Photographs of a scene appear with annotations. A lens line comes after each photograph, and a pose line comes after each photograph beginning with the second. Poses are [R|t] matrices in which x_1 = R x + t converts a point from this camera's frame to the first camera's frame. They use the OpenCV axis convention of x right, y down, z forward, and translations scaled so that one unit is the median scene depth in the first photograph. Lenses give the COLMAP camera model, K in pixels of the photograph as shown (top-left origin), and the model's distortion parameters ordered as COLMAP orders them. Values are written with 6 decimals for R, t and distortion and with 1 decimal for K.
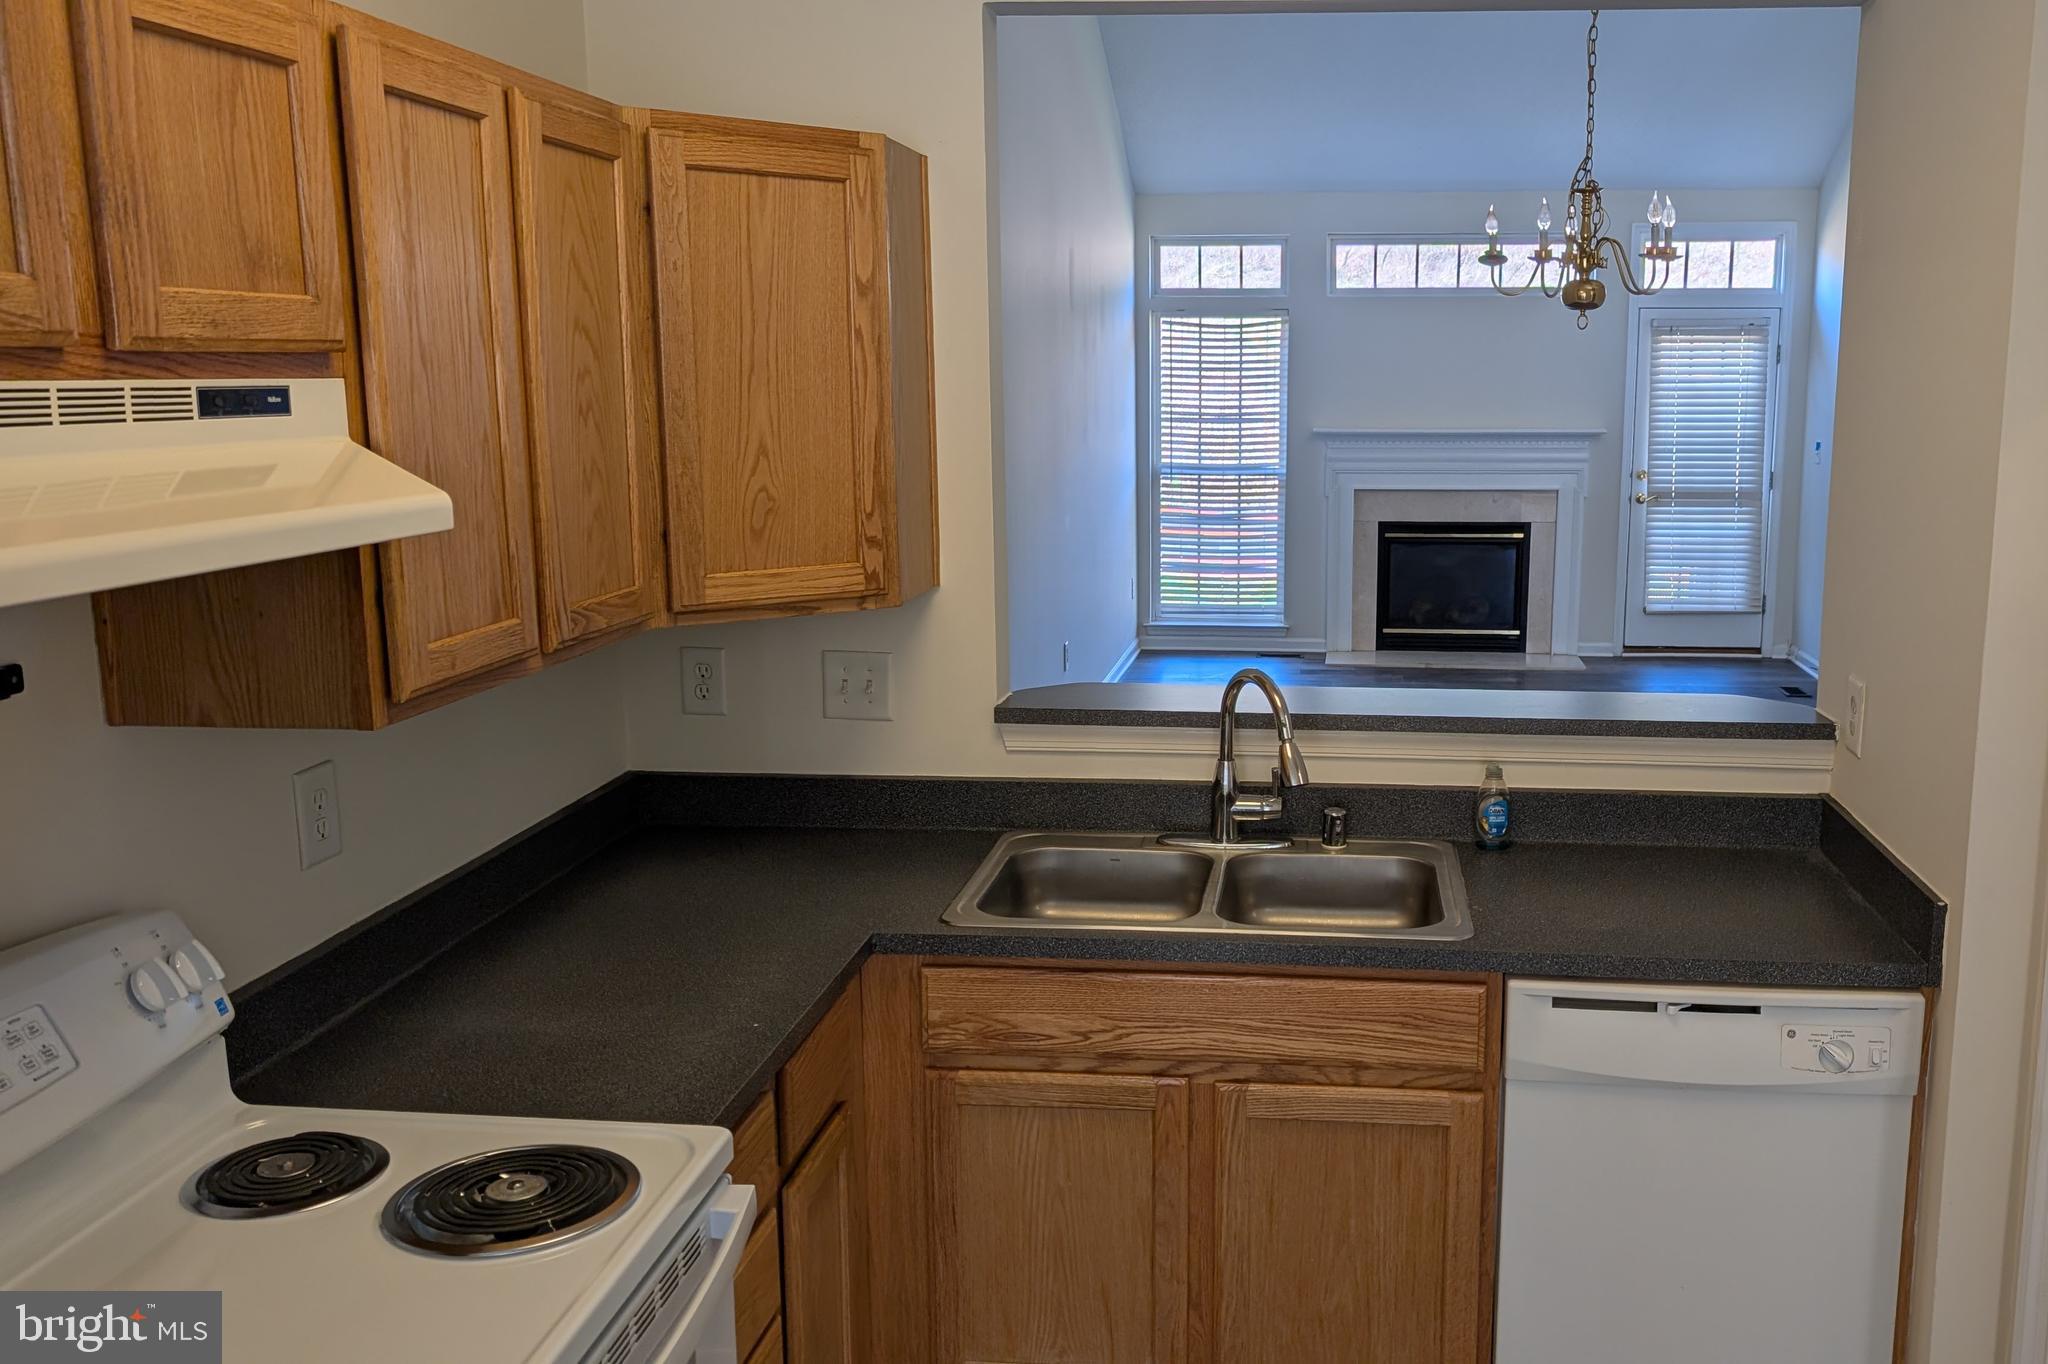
lens RADIAL K [[1741.0, 0, 1183.9], [0, 1741.0, 680.9], [0, 0, 1]] dist [0.077433, -0.064633]
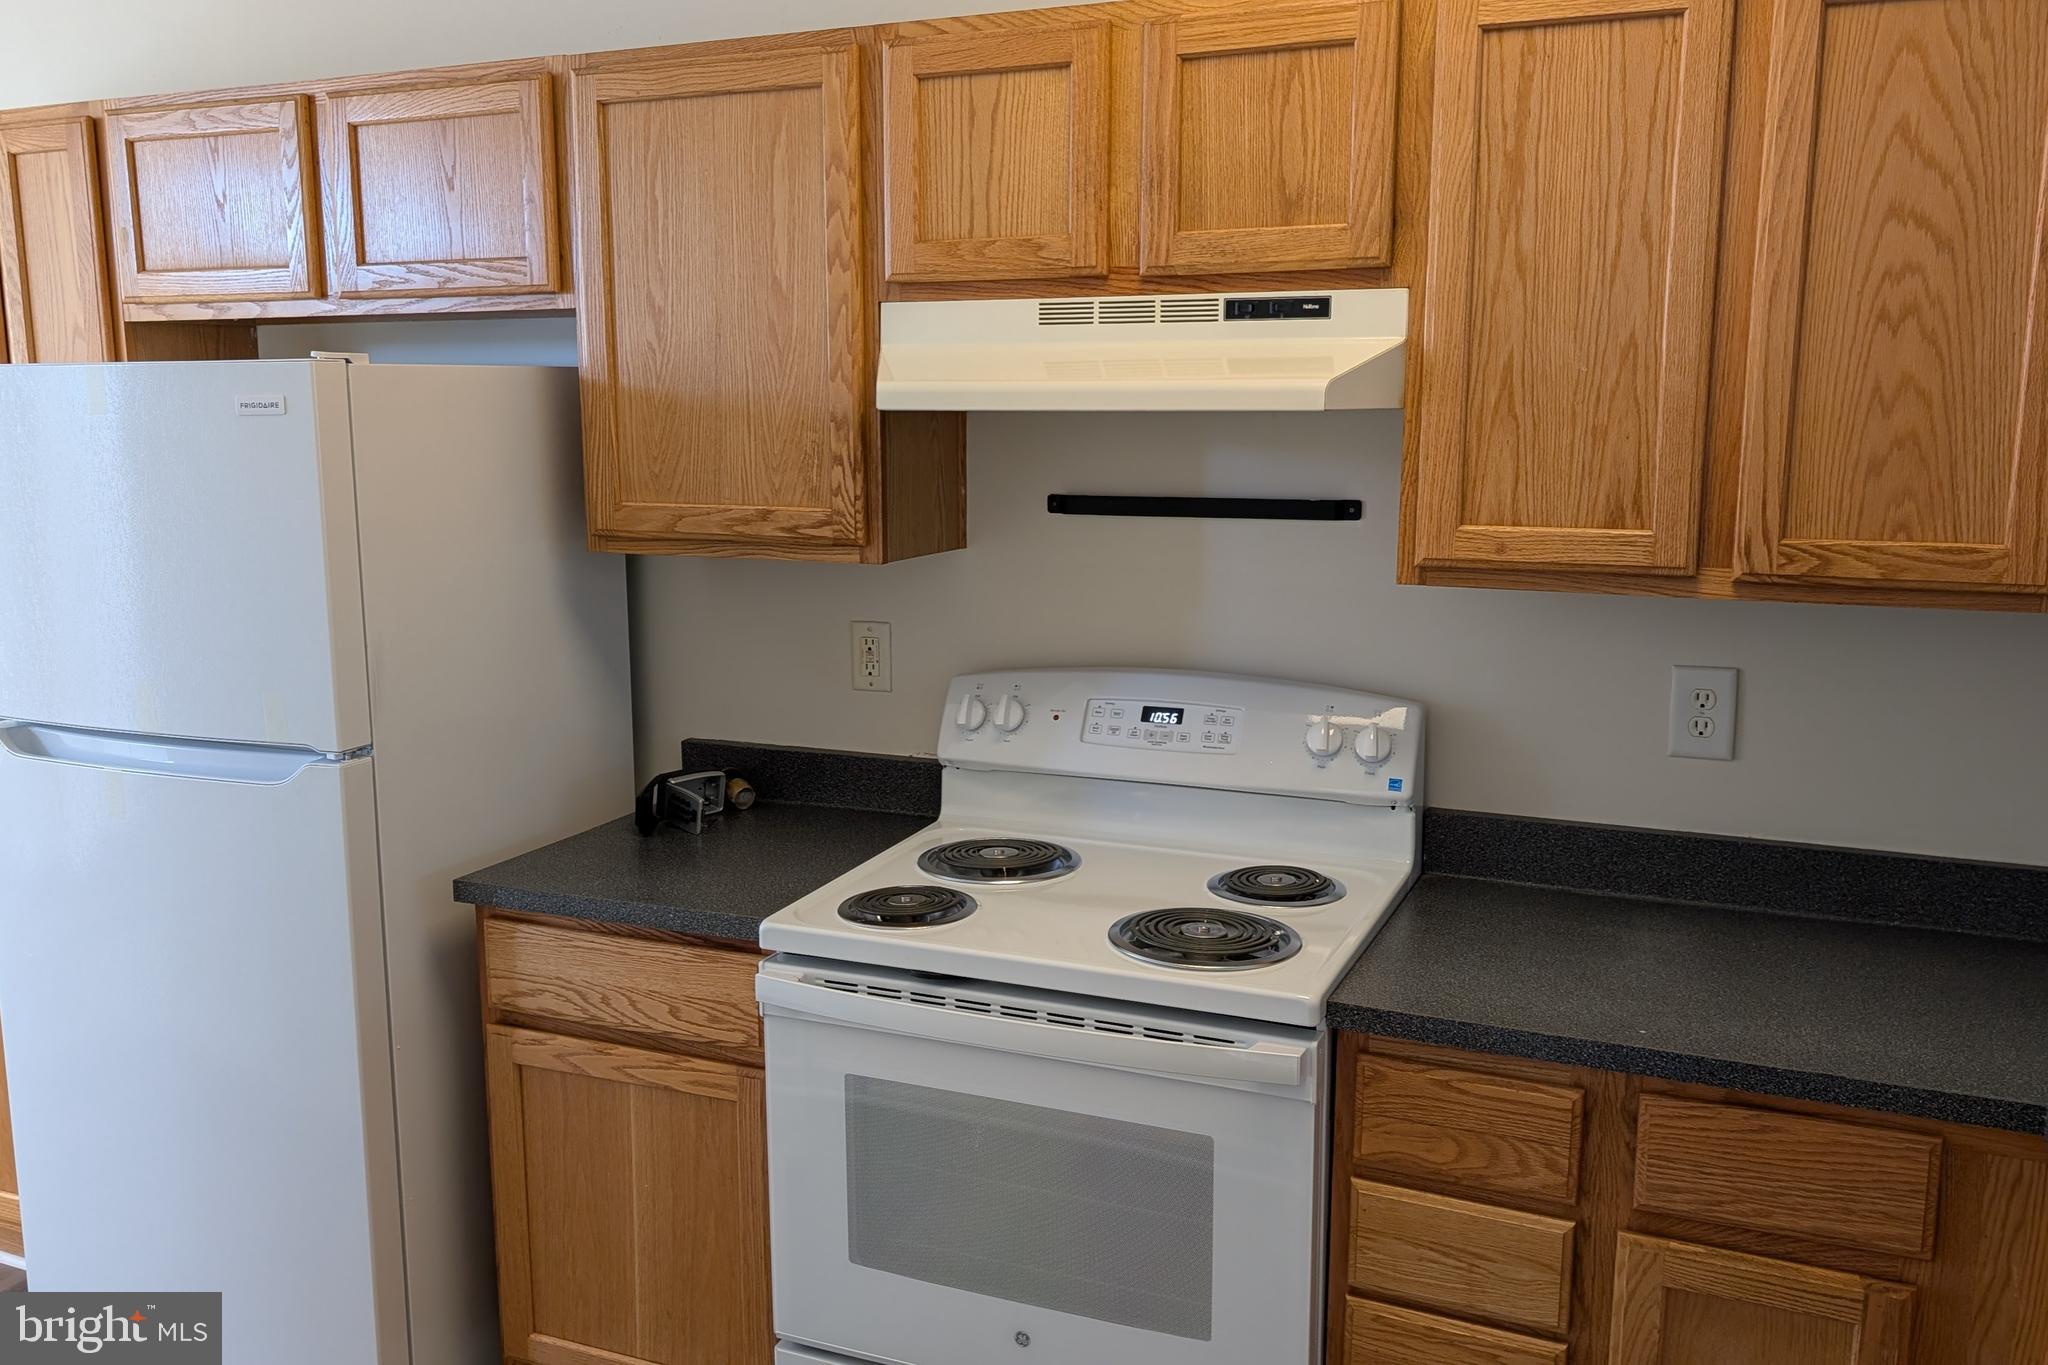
lens RADIAL K [[1748.8, 0, 1024.0], [0, 1748.8, 682.5], [0, 0, 1]] dist [0.076377, -0.213294]
pose [[-0.315328, 0.157957, -0.935745, 0.522841], [-0.162901, 0.962404, 0.217352, -0.087827], [0.934897, 0.220970, -0.277741, 0.775100]]
